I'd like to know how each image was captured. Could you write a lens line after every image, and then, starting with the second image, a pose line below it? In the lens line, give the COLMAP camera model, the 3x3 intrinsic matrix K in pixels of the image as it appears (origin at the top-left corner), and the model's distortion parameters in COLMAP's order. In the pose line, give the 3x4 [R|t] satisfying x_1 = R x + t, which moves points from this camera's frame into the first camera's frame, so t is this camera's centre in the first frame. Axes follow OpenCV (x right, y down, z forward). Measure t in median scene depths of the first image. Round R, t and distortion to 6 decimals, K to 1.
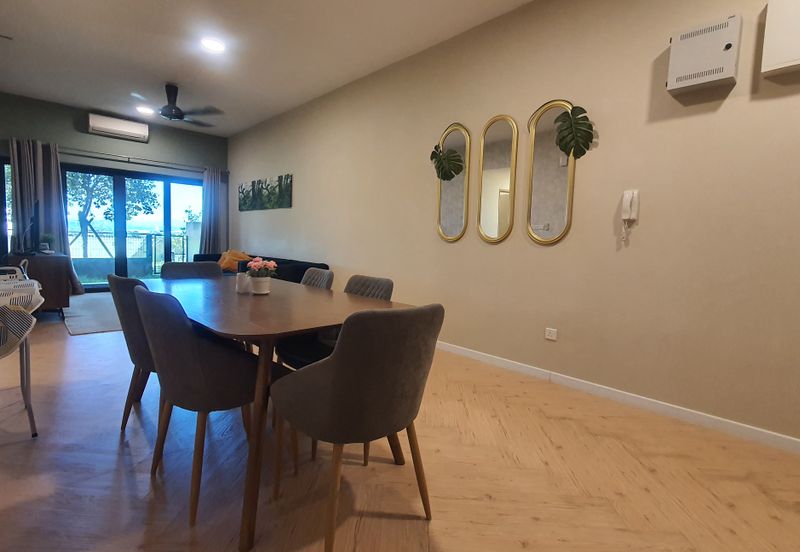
lens RADIAL K [[396.5, 0, 399.1], [0, 396.5, 275.2], [0, 0, 1]] dist [0.001677, 0.001563]
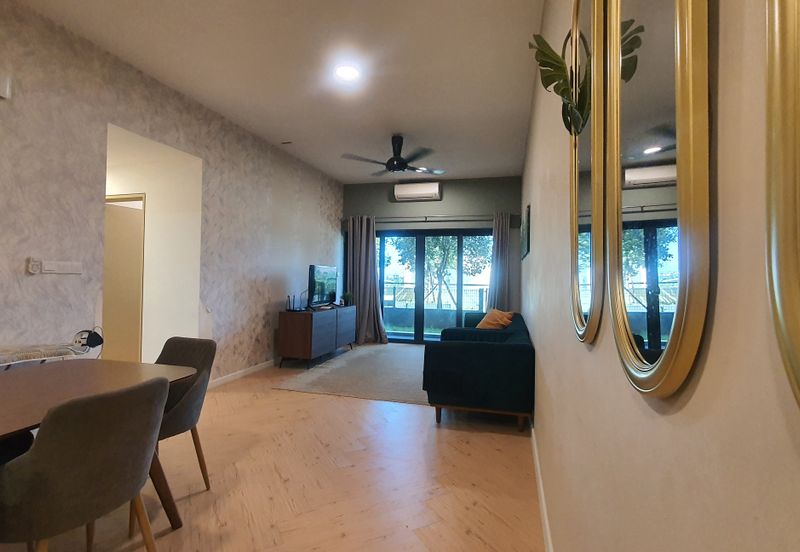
lens RADIAL K [[396.5, 0, 398.9], [0, 396.5, 274.4], [0, 0, 1]] dist [0.001677, 0.001563]
pose [[0.517845, -0.032915, -0.854841, 0.168278], [-0.072743, 0.993946, -0.082337, -0.052434], [0.852376, 0.104822, 0.512316, 0.401719]]
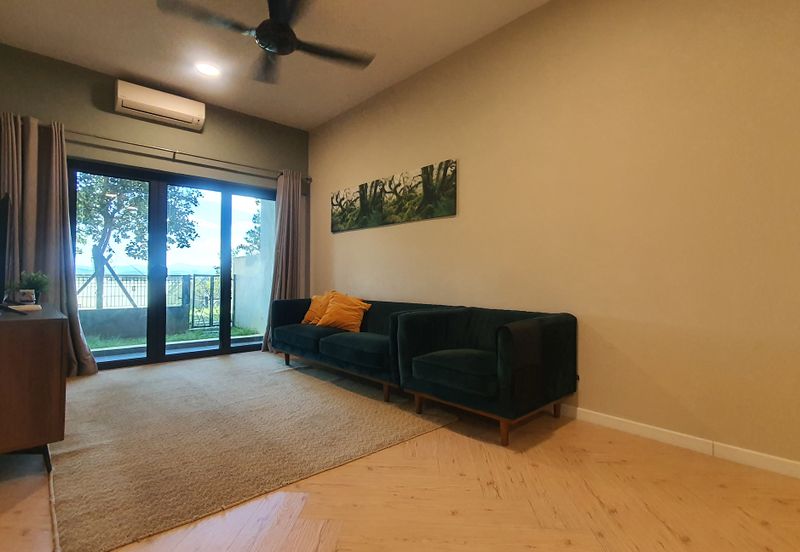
lens RADIAL K [[396.5, 0, 399.3], [0, 396.5, 274.3], [0, 0, 1]] dist [0.001677, 0.001563]
pose [[0.999386, -0.031510, -0.015290, -0.300150], [0.029913, 0.994994, -0.095348, -0.027772], [0.018218, 0.094832, 0.995327, 0.369892]]
